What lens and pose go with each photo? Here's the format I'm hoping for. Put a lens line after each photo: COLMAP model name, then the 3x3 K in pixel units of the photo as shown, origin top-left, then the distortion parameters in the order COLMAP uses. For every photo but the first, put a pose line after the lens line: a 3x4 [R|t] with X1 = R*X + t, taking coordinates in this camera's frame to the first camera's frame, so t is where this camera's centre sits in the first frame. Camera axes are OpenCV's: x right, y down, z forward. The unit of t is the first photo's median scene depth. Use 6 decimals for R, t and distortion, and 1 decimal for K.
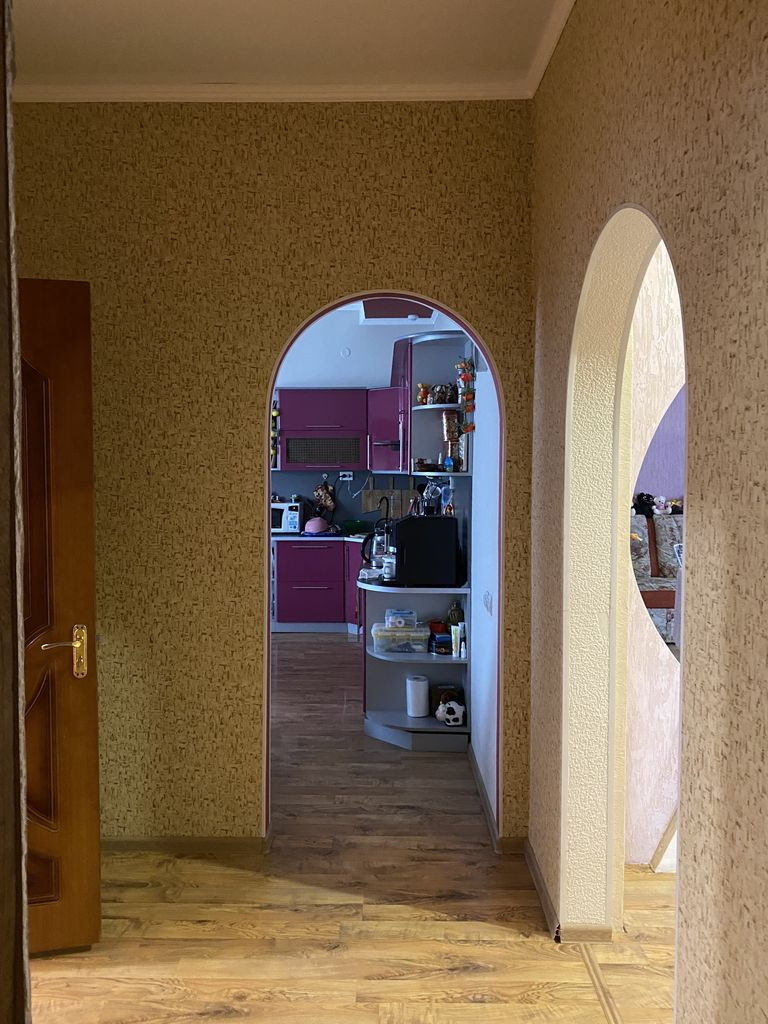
lens RADIAL K [[769.6, 0, 385.4], [0, 769.6, 503.4], [0, 0, 1]] dist [0.028029, -0.046523]
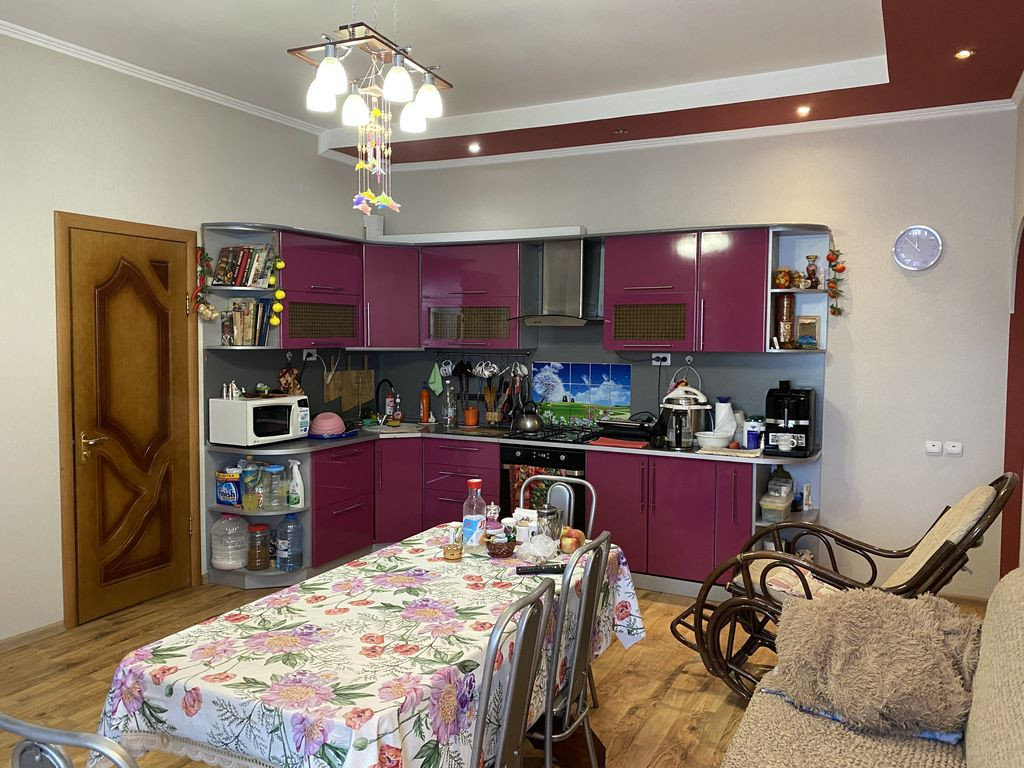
lens RADIAL K [[769.6, 0, 514.1], [0, 769.6, 386.1], [0, 0, 1]] dist [0.028029, -0.046523]
pose [[0.467783, -0.058177, 0.881927, -0.641945], [0.038230, 0.998229, 0.045571, -0.033049], [-0.883016, 0.012398, 0.469179, 0.490277]]
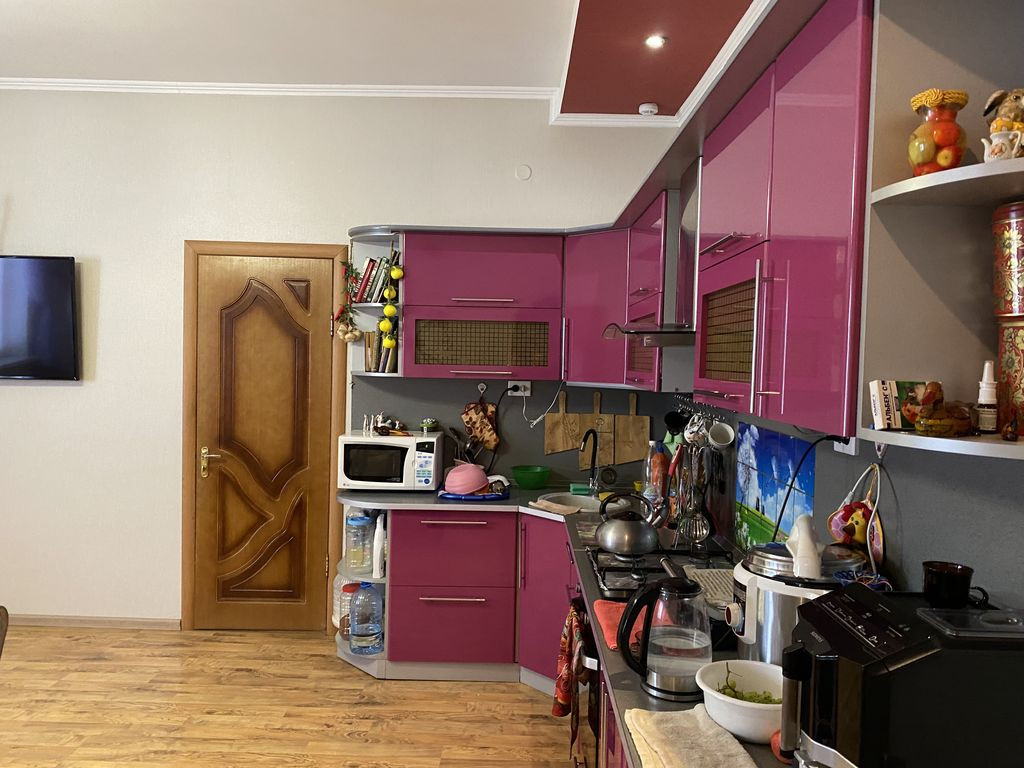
lens RADIAL K [[769.6, 0, 514.1], [0, 769.6, 386.1], [0, 0, 1]] dist [0.028029, -0.046523]
pose [[0.999648, 0.024051, -0.011231, -0.049932], [-0.024186, 0.999636, -0.011977, -0.031459], [0.010939, 0.012245, 0.999865, 0.442230]]
